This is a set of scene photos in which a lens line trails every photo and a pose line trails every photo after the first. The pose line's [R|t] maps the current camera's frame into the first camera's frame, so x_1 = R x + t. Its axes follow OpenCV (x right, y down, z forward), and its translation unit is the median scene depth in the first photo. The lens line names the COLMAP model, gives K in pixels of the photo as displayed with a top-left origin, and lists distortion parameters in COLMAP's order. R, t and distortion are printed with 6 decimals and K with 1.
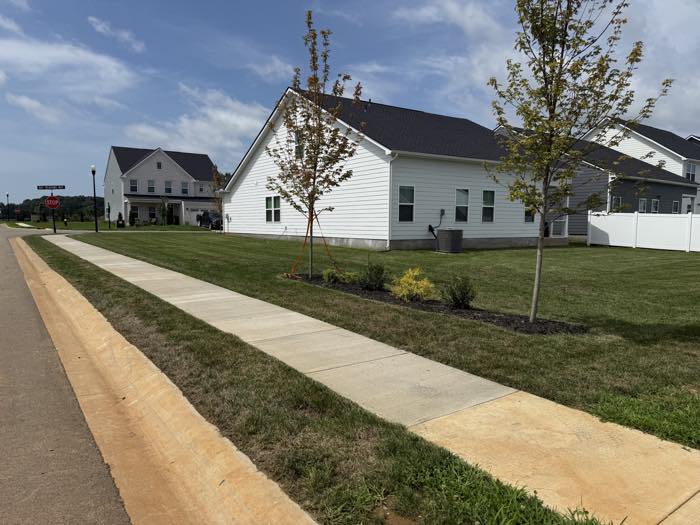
lens RADIAL K [[487.0, 0, 347.1], [0, 487.0, 263.1], [0, 0, 1]] dist [0.070789, -0.096504]
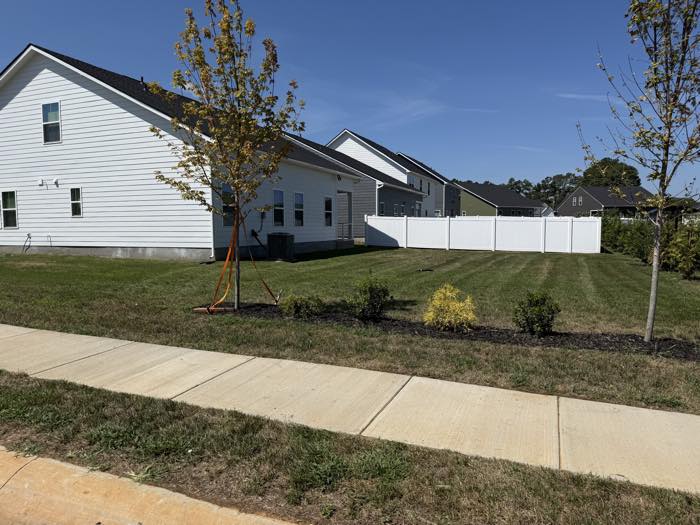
lens RADIAL K [[487.0, 0, 347.1], [0, 487.0, 263.1], [0, 0, 1]] dist [0.070789, -0.096504]
pose [[0.839748, -0.050464, 0.540626, -0.147615], [0.053397, 0.998521, 0.010265, -0.015756], [-0.540344, 0.020248, 0.841201, 0.149913]]
